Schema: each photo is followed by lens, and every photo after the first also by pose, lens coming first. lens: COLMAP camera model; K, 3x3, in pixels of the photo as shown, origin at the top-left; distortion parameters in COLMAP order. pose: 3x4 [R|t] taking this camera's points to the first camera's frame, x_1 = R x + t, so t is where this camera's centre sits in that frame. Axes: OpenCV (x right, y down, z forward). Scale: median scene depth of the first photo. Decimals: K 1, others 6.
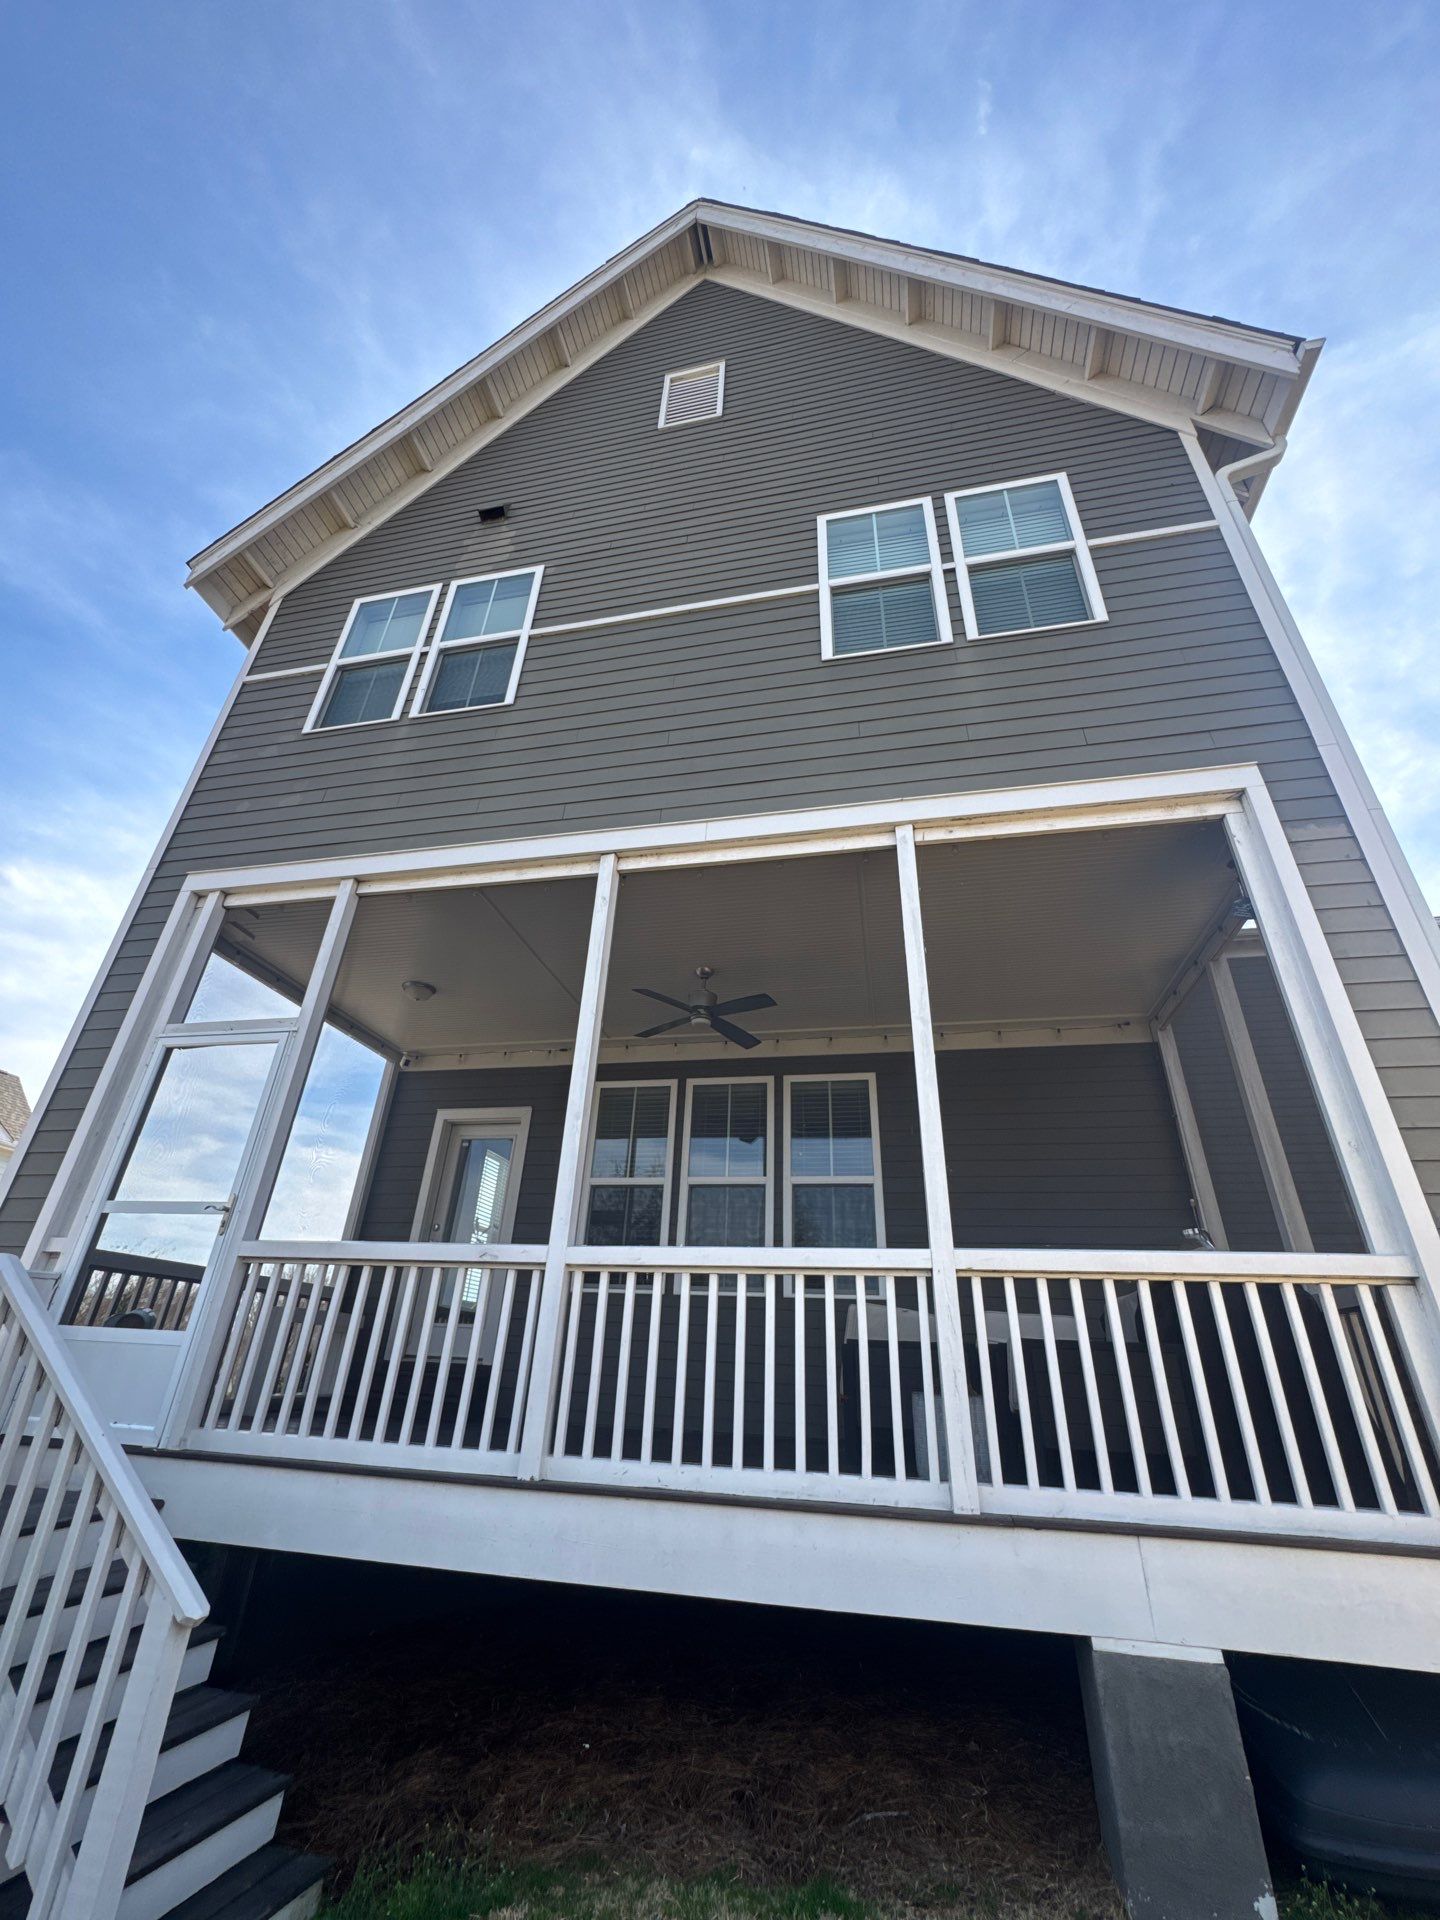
lens RADIAL K [[770.7, 0, 720.0], [0, 770.7, 960.0], [0, 0, 1]] dist [-0.001774, -0.000372]
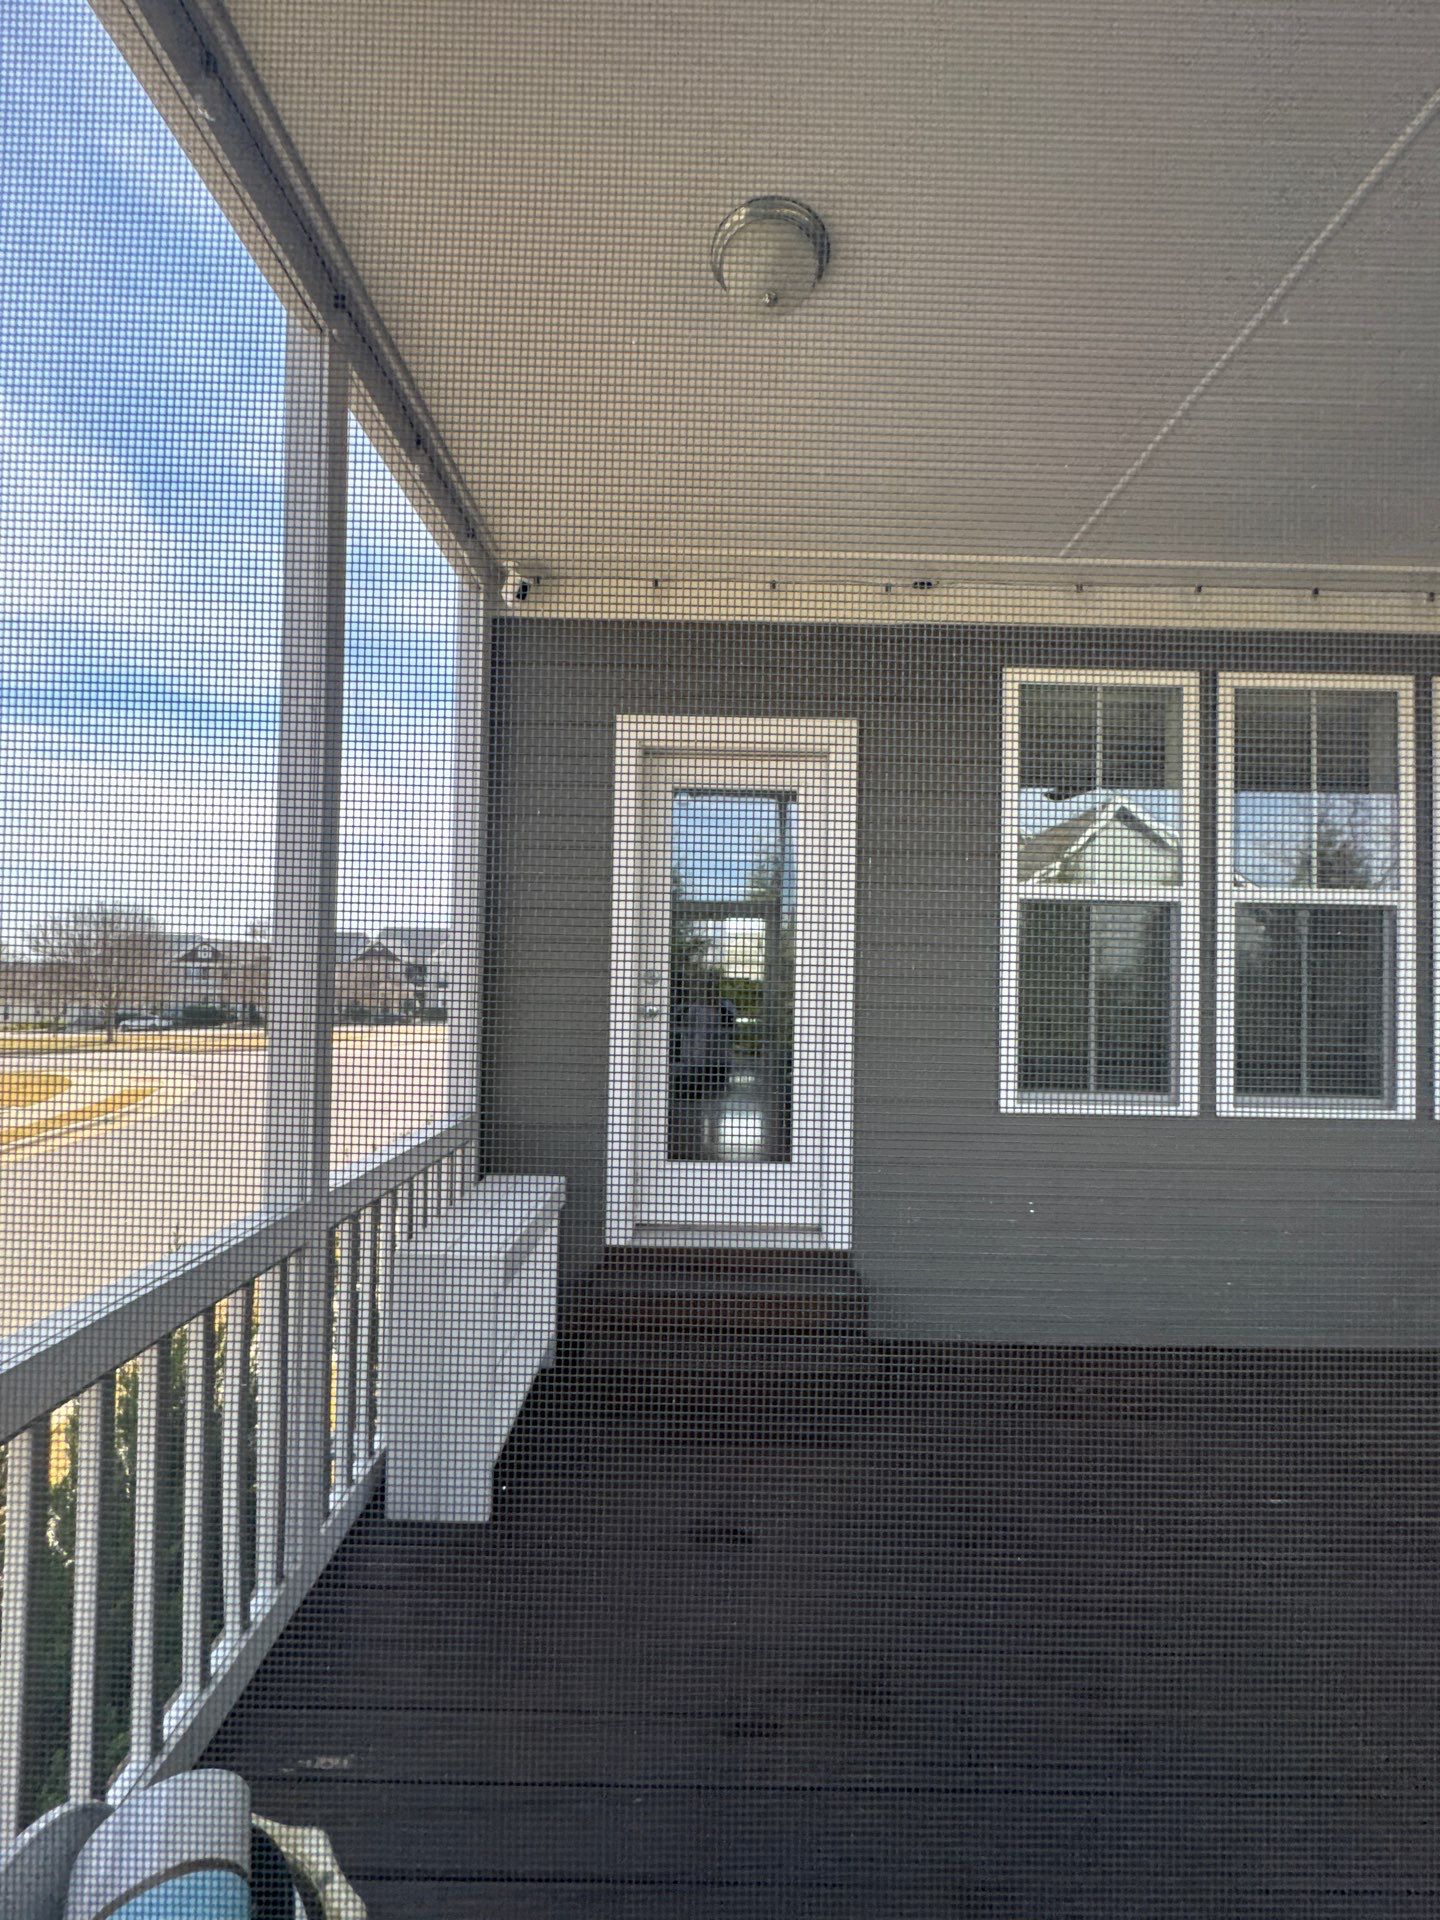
lens RADIAL K [[770.7, 0, 720.0], [0, 770.7, 960.0], [0, 0, 1]] dist [-0.001774, -0.000372]
pose [[0.979473, -0.017418, 0.200820, -0.394901], [-0.077990, 0.885923, 0.457228, 0.112960], [-0.185875, -0.463505, 0.866380, 0.551526]]
